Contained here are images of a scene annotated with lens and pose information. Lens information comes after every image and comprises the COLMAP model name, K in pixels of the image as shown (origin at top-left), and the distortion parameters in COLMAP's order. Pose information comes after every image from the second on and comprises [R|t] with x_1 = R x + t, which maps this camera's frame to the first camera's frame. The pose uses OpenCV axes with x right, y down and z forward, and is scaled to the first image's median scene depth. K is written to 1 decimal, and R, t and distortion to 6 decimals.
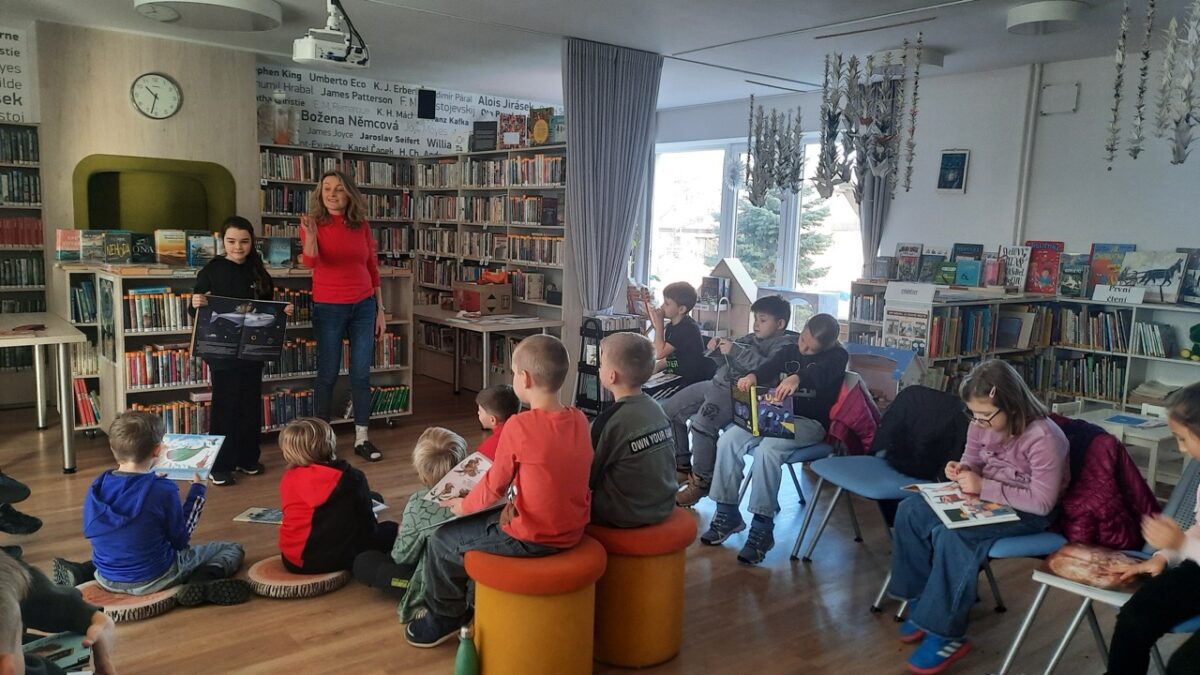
lens RADIAL K [[866.7, 0, 601.9], [0, 866.7, 344.5], [0, 0, 1]] dist [0.058817, -0.072853]
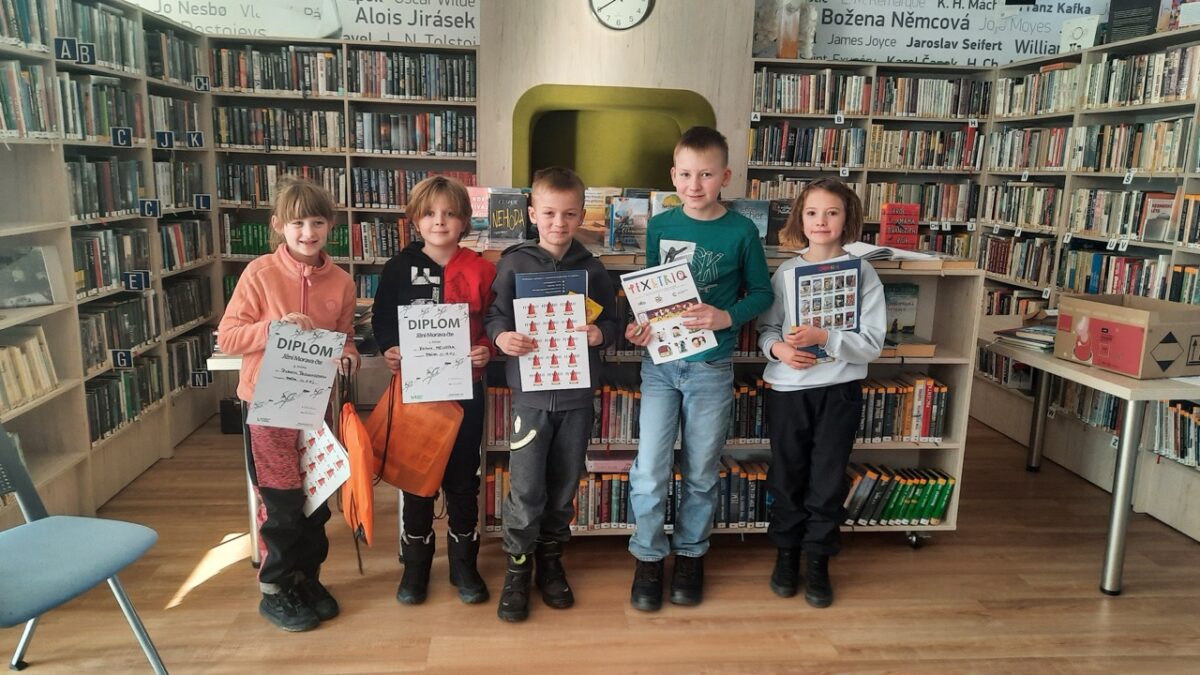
lens RADIAL K [[866.7, 0, 601.9], [0, 866.7, 344.5], [0, 0, 1]] dist [0.058817, -0.072853]
pose [[0.833529, 0.098454, -0.543632, -0.098445], [-0.073954, 0.995021, 0.066811, -0.045000], [0.547503, -0.015485, 0.836661, 0.357550]]
